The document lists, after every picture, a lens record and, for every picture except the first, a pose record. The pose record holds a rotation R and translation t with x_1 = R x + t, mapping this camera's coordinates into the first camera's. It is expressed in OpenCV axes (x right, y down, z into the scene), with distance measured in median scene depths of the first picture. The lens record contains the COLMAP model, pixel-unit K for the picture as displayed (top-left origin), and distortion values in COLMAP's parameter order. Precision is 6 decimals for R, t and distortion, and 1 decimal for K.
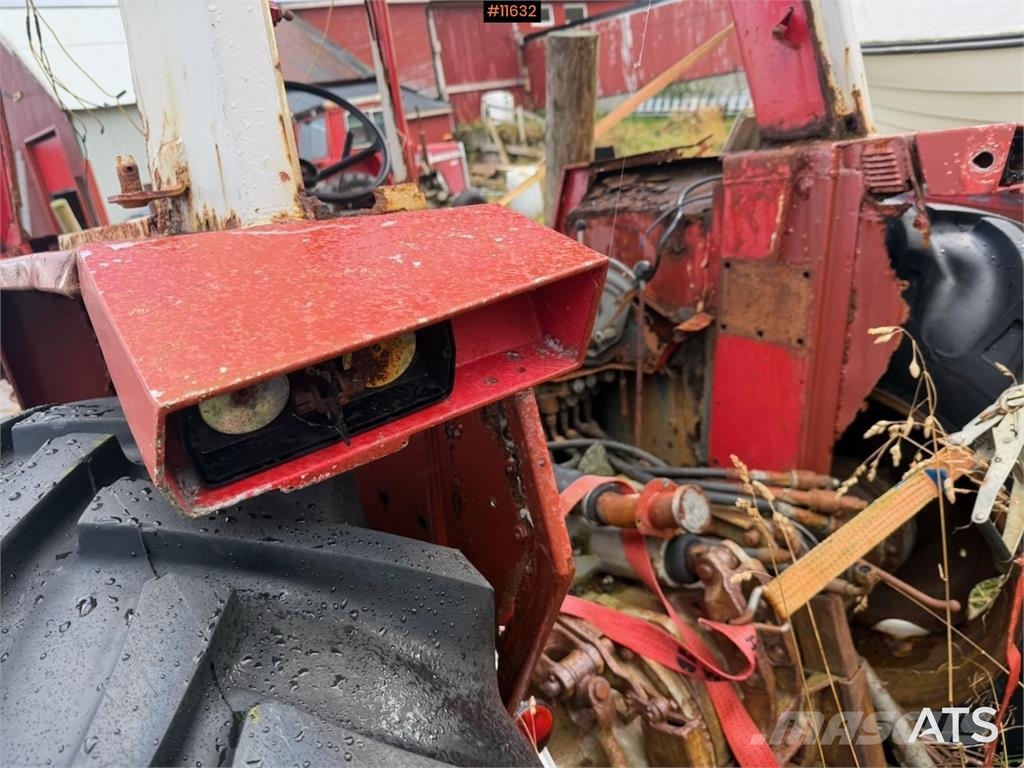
lens RADIAL K [[732.2, 0, 505.5], [0, 732.2, 389.7], [0, 0, 1]] dist [0.050591, -0.084902]
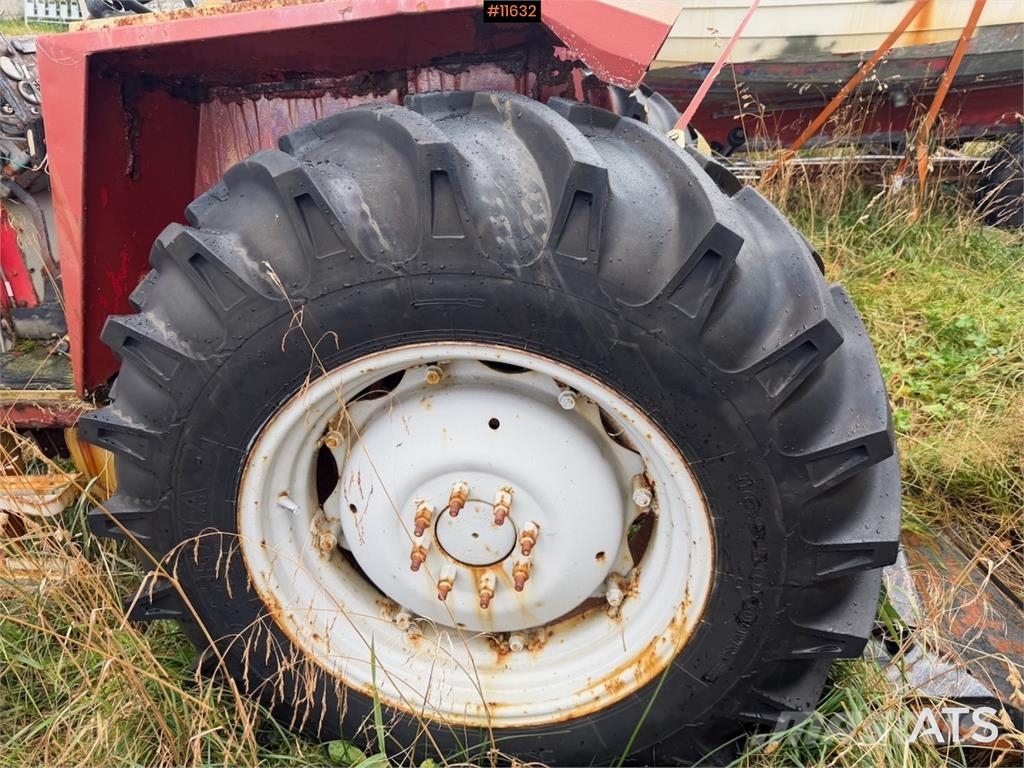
lens RADIAL K [[724.6, 0, 509.4], [0, 724.6, 387.7], [0, 0, 1]] dist [0.031197, -0.042018]
pose [[0.736806, -0.229295, 0.636035, -0.839118], [0.173056, 0.973357, 0.150427, 0.231533], [-0.653581, -0.000766, 0.756856, -0.193060]]
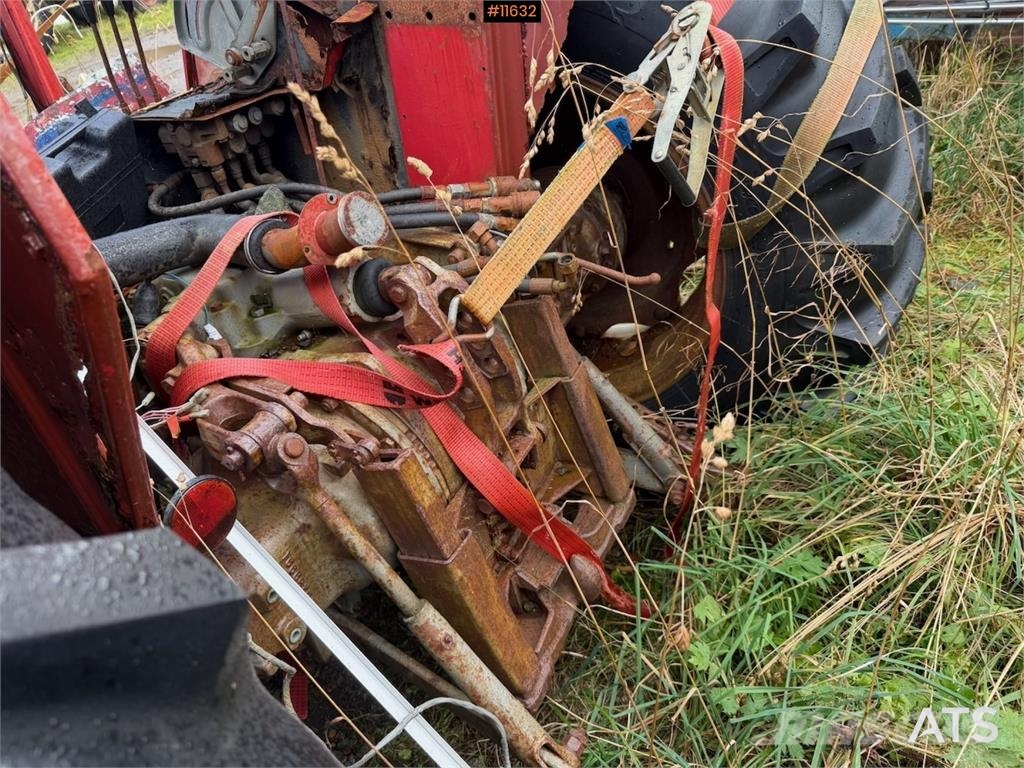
lens RADIAL K [[716.8, 0, 511.5], [0, 716.8, 391.9], [0, 0, 1]] dist [0.100152, -0.147891]
pose [[0.932791, -0.238793, 0.269959, 0.115199], [0.156169, 0.942842, 0.294383, 0.104994], [-0.324825, -0.232438, 0.916767, 0.122763]]
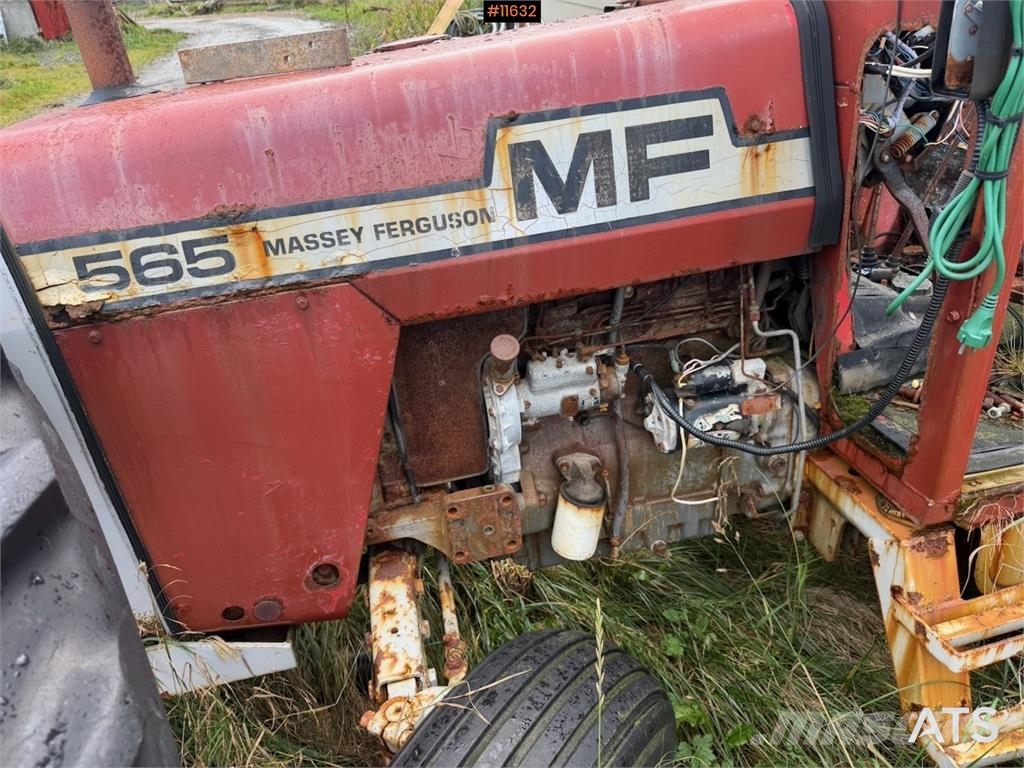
lens RADIAL K [[715.0, 0, 512.0], [0, 715.0, 384.0], [0, 0, 1]] dist [0.071436, -0.079465]
pose [[0.506348, -0.319104, 0.801115, -1.633146], [0.277432, 0.939902, 0.199035, -0.153992], [-0.816483, 0.121474, 0.564447, 1.355749]]
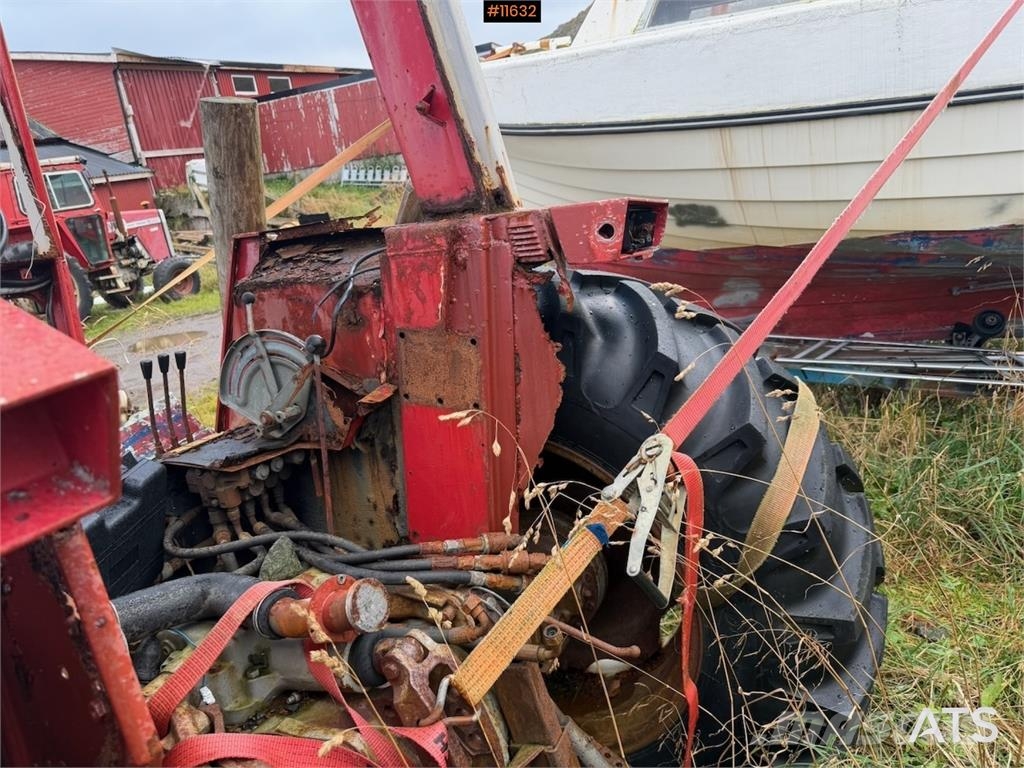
lens RADIAL K [[717.1, 0, 509.7], [0, 717.1, 382.0], [0, 0, 1]] dist [0.092599, -0.152250]
pose [[0.932628, -0.078976, 0.352090, 0.098845], [0.110372, 0.991424, -0.069975, -0.024587], [-0.343544, 0.104122, 0.933347, 0.056747]]
